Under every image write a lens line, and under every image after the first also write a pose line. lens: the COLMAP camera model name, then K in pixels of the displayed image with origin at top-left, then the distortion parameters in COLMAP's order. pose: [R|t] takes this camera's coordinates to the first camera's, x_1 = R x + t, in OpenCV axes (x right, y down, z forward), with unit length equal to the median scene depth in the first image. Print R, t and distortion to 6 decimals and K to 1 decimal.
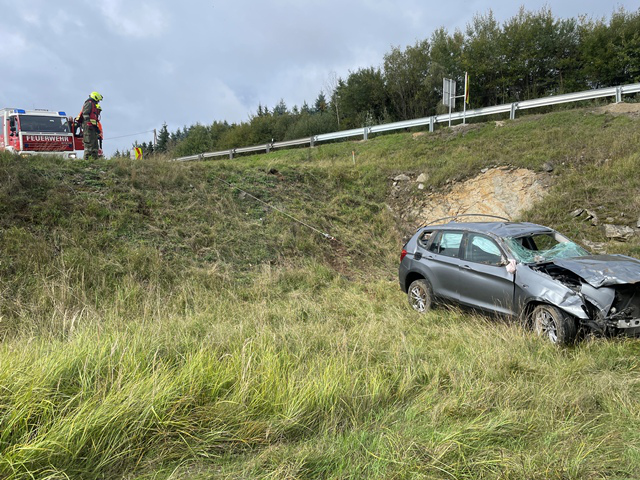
lens RADIAL K [[482.3, 0, 326.6], [0, 482.3, 241.6], [0, 0, 1]] dist [0.102392, -0.130955]
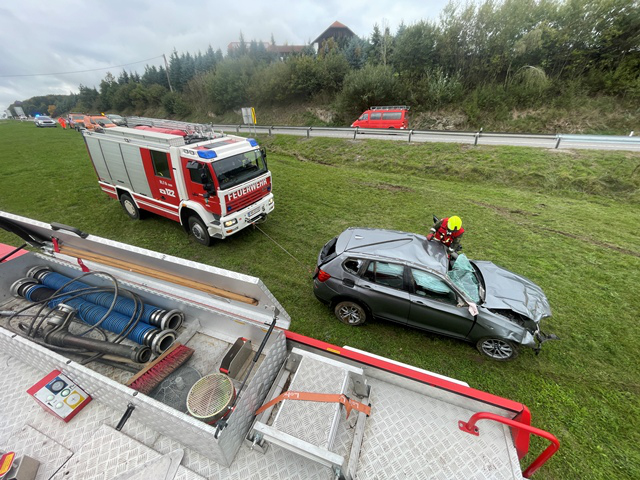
lens RADIAL K [[261.3, 0, 320.0], [0, 261.3, 240.0], [0, 0, 1]] dist [-0.000356, 0.000102]
pose [[0.974293, -0.082620, 0.209587, -0.625407], [-0.007813, 0.917372, 0.397953, -0.329819], [-0.225149, -0.389361, 0.893144, 0.699068]]
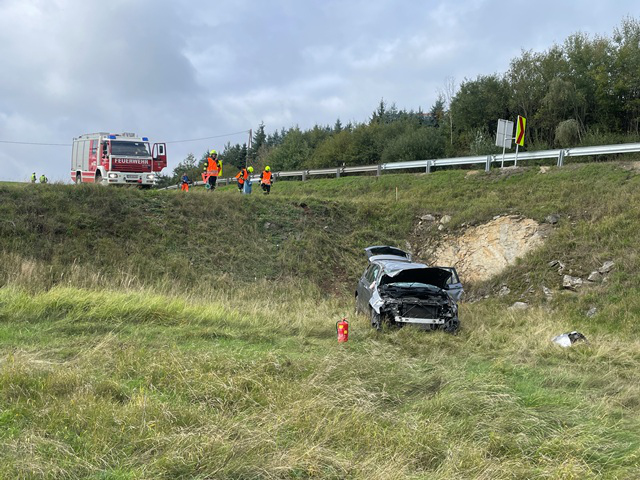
lens RADIAL K [[687.7, 0, 315.1], [0, 687.7, 240.3], [0, 0, 1]] dist [0.131380, -0.226107]
pose [[0.966674, 0.079587, -0.243327, 0.288272], [-0.093623, 0.994514, -0.046655, 0.010484], [0.238278, 0.067882, 0.968822, -0.512143]]
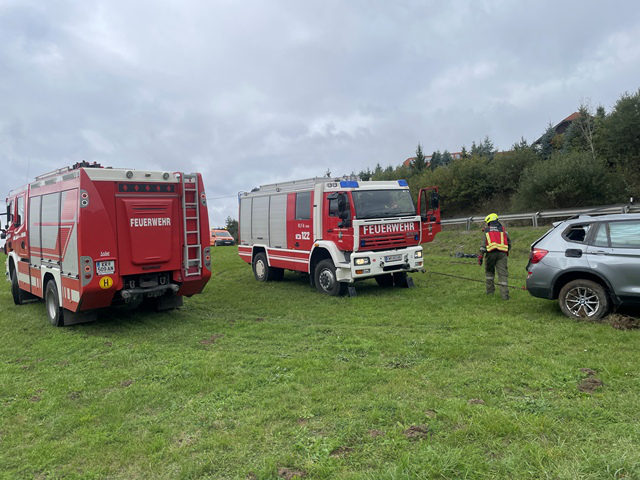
lens RADIAL K [[478.4, 0, 317.1], [0, 478.4, 234.3], [0, 0, 1]] dist [0.097406, -0.119258]
pose [[0.967053, -0.003529, -0.254550, -0.572983], [-0.019266, 0.996022, -0.087002, -0.171877], [0.253844, 0.089039, 0.963138, 0.494851]]
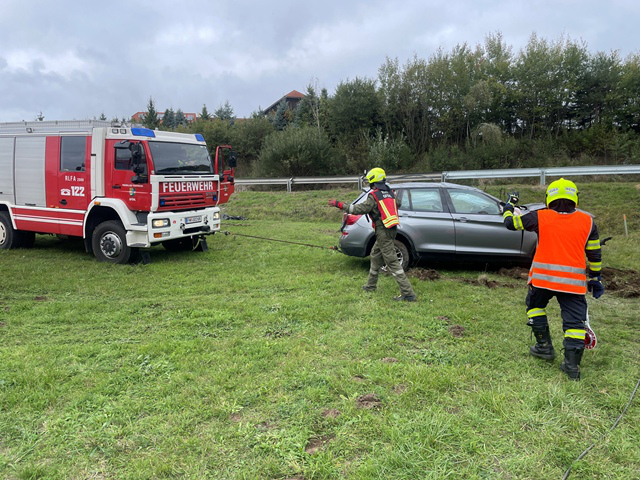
lens RADIAL K [[478.4, 0, 317.1], [0, 478.4, 234.3], [0, 0, 1]] dist [0.097406, -0.119258]
pose [[0.955474, 0.004952, 0.295033, -0.666111], [-0.000637, 0.999891, -0.014719, -0.171411], [-0.295074, 0.013875, 0.955374, 0.533442]]
